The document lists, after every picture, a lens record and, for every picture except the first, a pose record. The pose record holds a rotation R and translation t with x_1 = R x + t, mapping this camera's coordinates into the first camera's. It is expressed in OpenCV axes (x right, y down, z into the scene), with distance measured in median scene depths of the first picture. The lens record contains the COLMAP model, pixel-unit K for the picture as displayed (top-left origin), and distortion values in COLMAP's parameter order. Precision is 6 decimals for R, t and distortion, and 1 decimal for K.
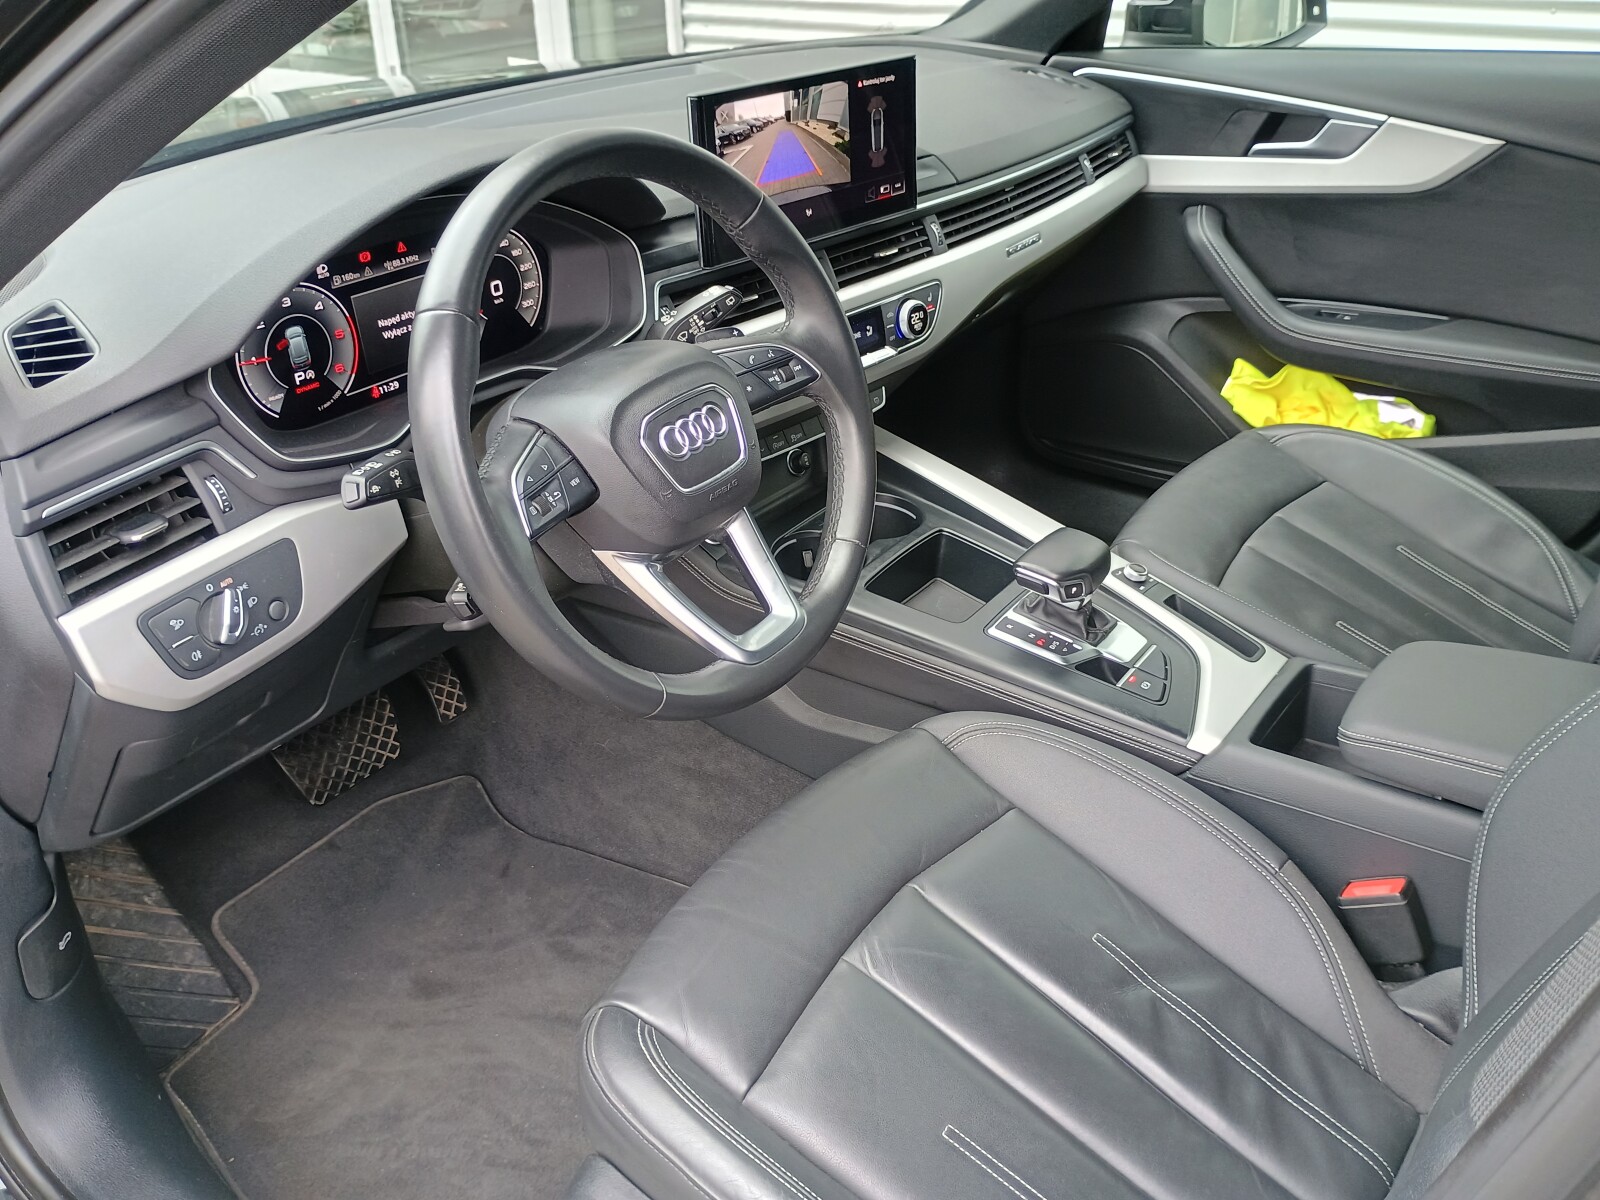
lens RADIAL K [[1393.7, 0, 809.7], [0, 1393.7, 585.4], [0, 0, 1]] dist [0.054171, -0.069102]
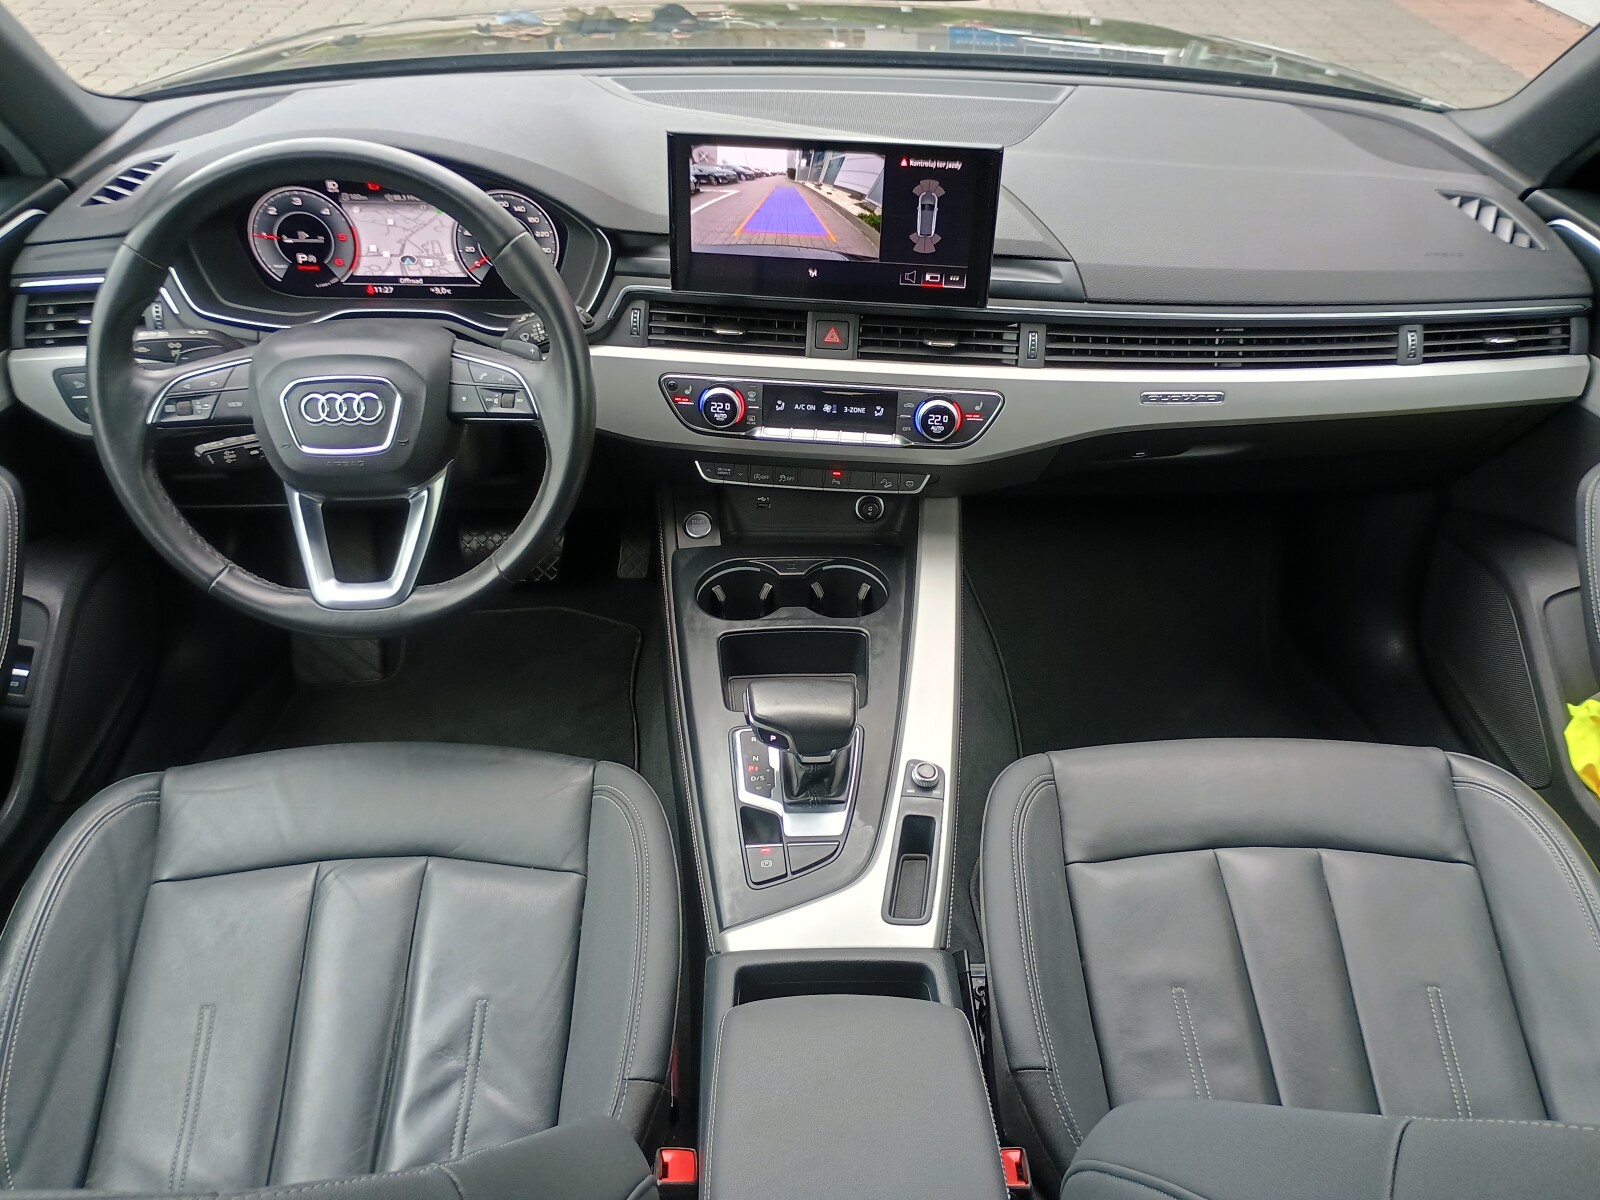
lens RADIAL K [[1393.7, 0, 807.3], [0, 1393.7, 596.4], [0, 0, 1]] dist [0.054171, -0.069102]
pose [[0.617665, 0.476920, -0.625330, 0.717689], [-0.406063, 0.874350, 0.265753, -0.327596], [0.673500, 0.089777, 0.733715, 0.300221]]
